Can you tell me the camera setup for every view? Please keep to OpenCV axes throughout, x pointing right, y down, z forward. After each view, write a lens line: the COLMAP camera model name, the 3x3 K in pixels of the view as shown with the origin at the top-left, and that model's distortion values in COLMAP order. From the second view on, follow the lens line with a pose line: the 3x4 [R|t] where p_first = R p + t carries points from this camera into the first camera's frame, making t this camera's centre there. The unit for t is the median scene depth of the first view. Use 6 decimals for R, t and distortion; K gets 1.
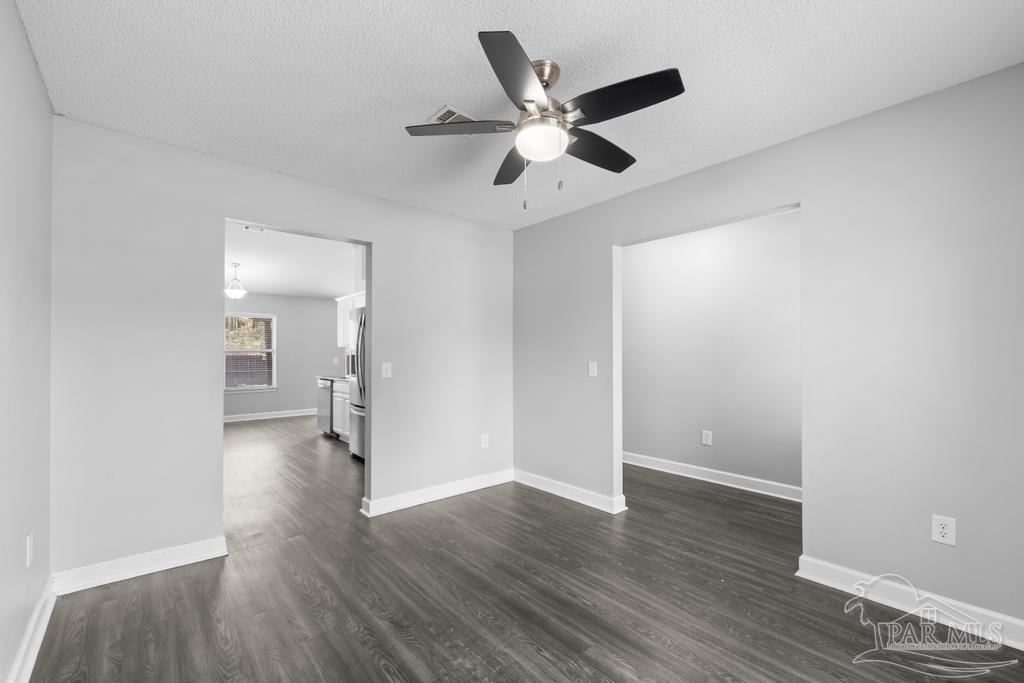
lens RADIAL K [[431.6, 0, 508.5], [0, 431.6, 357.9], [0, 0, 1]] dist [-0.002245, -0.000188]
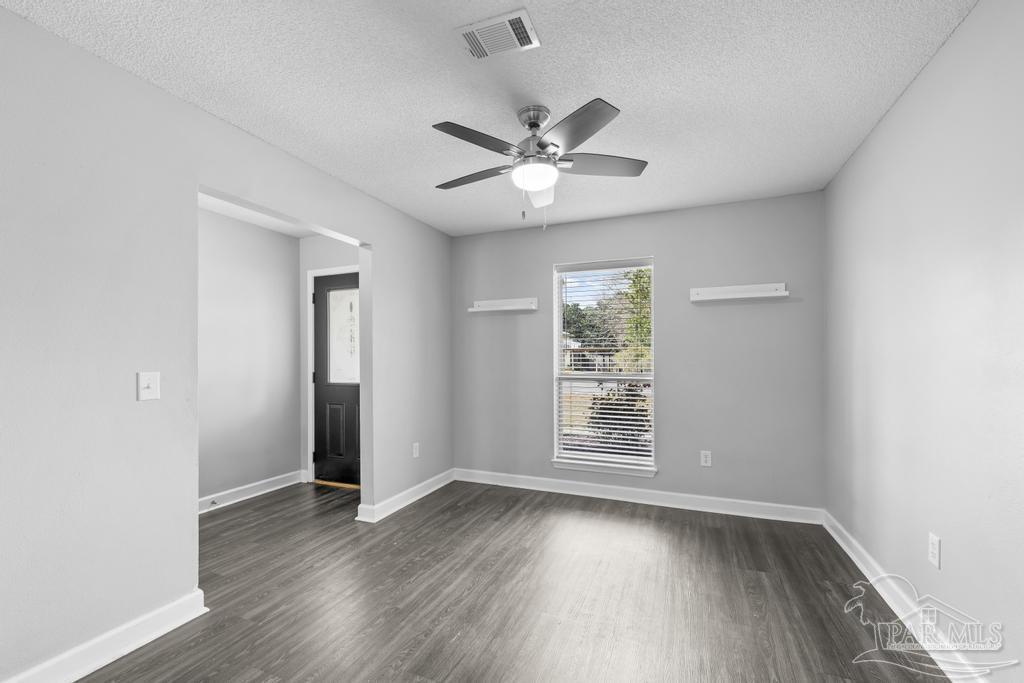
lens RADIAL K [[431.6, 0, 508.5], [0, 431.6, 357.9], [0, 0, 1]] dist [-0.002245, -0.000188]
pose [[-0.453354, 0.002929, 0.891326, -0.737342], [0.009664, 0.999952, 0.001629, -0.005374], [-0.891278, 0.009352, -0.453360, 1.269932]]
